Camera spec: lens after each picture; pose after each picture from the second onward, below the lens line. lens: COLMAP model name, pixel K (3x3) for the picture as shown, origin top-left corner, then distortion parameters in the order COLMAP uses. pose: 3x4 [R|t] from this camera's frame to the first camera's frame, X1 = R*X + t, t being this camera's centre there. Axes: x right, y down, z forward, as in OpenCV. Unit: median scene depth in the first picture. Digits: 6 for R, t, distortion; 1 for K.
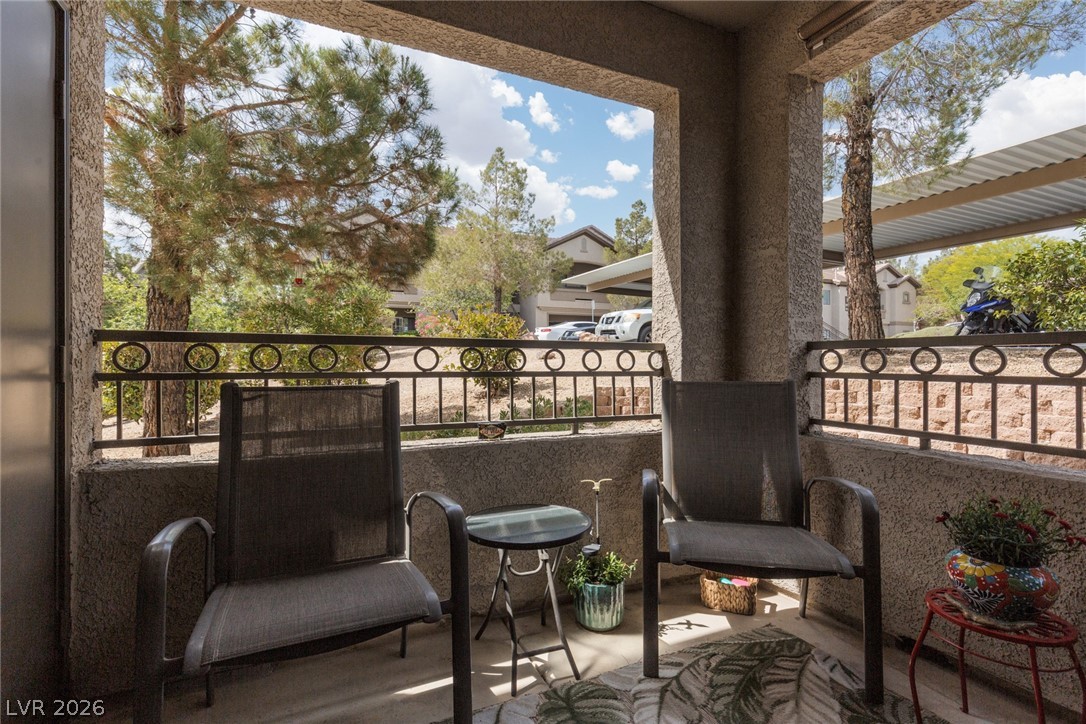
lens RADIAL K [[509.0, 0, 544.3], [0, 509.0, 352.7], [0, 0, 1]] dist [0.001573, 0.000247]
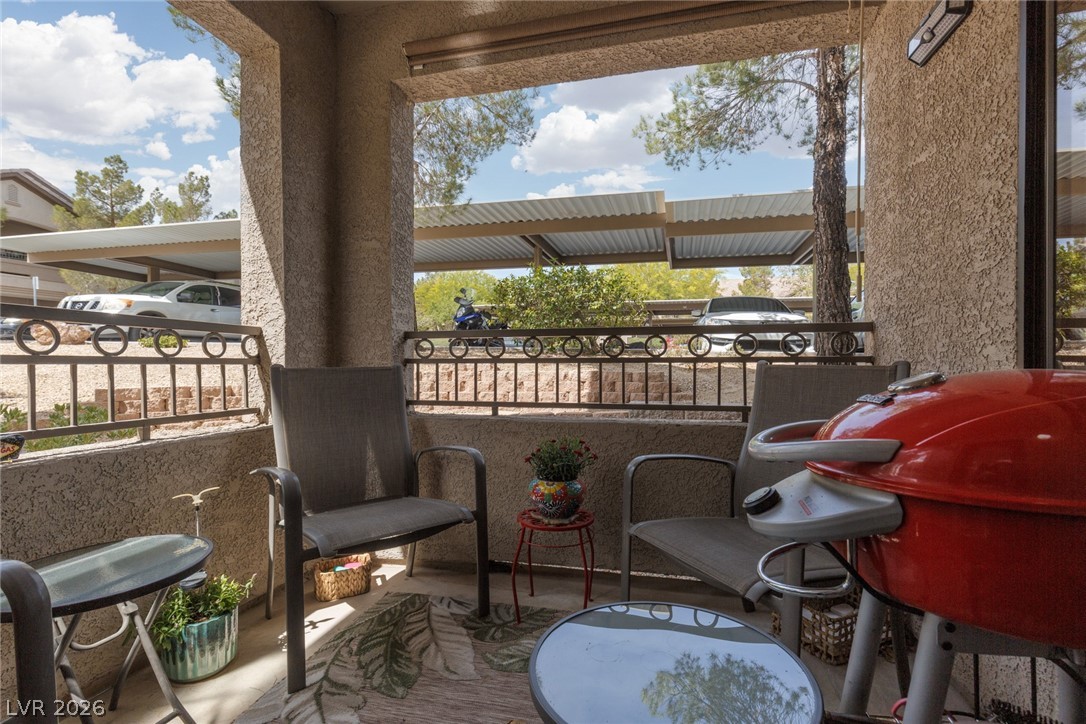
lens RADIAL K [[502.4, 0, 543.0], [0, 502.4, 362.0], [0, 0, 1]] dist [0.000946, -0.000105]
pose [[0.618026, -0.002488, 0.786154, -0.168186], [-0.008377, 0.999917, 0.009750, 0.034013], [-0.786113, -0.012611, 0.617954, 0.091772]]
